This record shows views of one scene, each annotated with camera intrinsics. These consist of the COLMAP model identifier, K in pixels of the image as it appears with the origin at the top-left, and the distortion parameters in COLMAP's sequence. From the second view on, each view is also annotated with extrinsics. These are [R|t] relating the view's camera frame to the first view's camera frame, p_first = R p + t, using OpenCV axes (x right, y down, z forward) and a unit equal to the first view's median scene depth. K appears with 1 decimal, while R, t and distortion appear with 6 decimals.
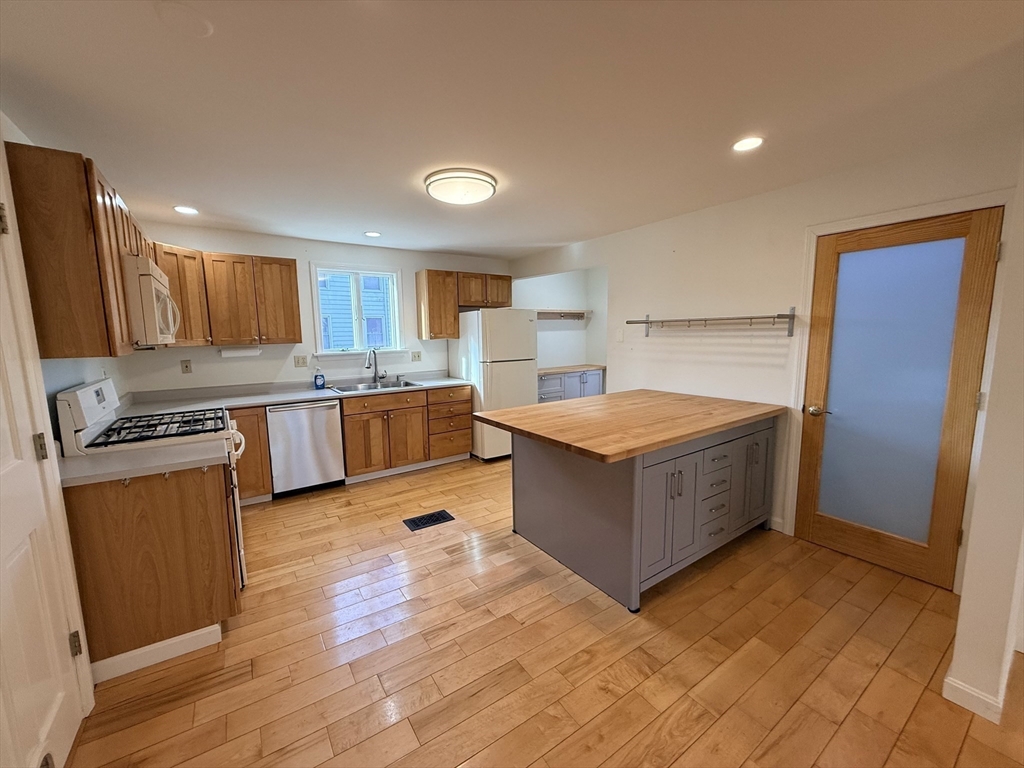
lens RADIAL K [[408.1, 0, 506.3], [0, 408.1, 385.0], [0, 0, 1]] dist [0.001724, -0.001442]
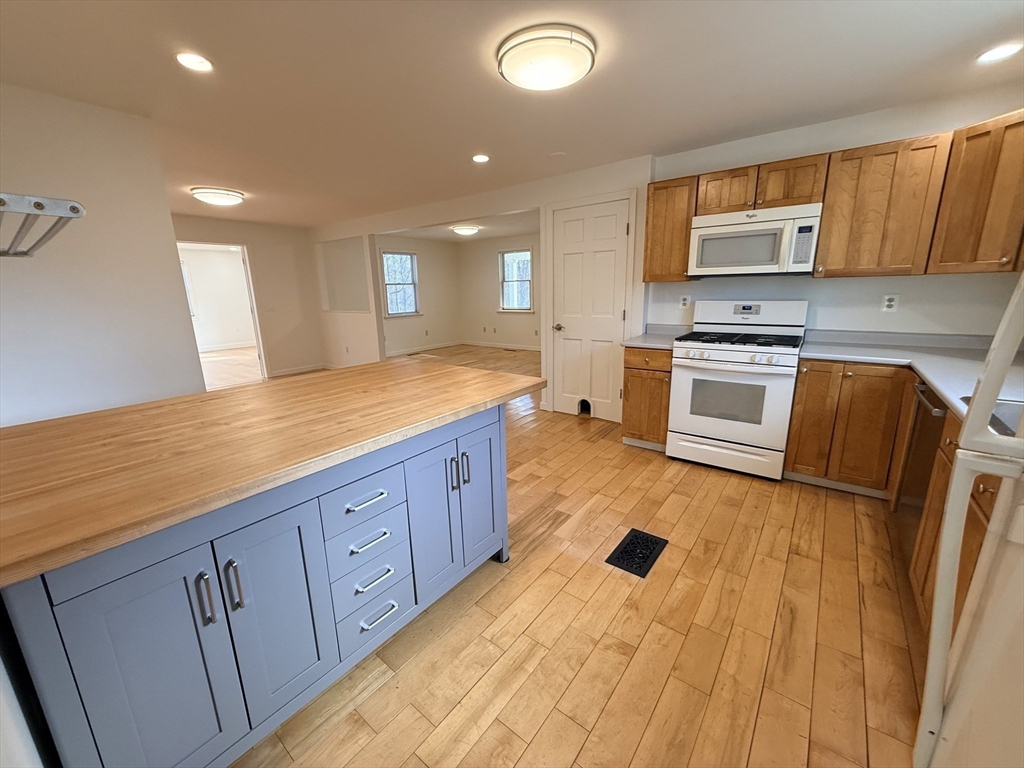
lens RADIAL K [[408.1, 0, 512.4], [0, 408.1, 381.4], [0, 0, 1]] dist [0.001724, -0.001442]
pose [[-0.949045, 0.107007, -0.296416, 0.181552], [-0.003159, 0.937309, 0.348485, -0.170482], [0.315124, 0.331665, -0.889211, 1.510132]]
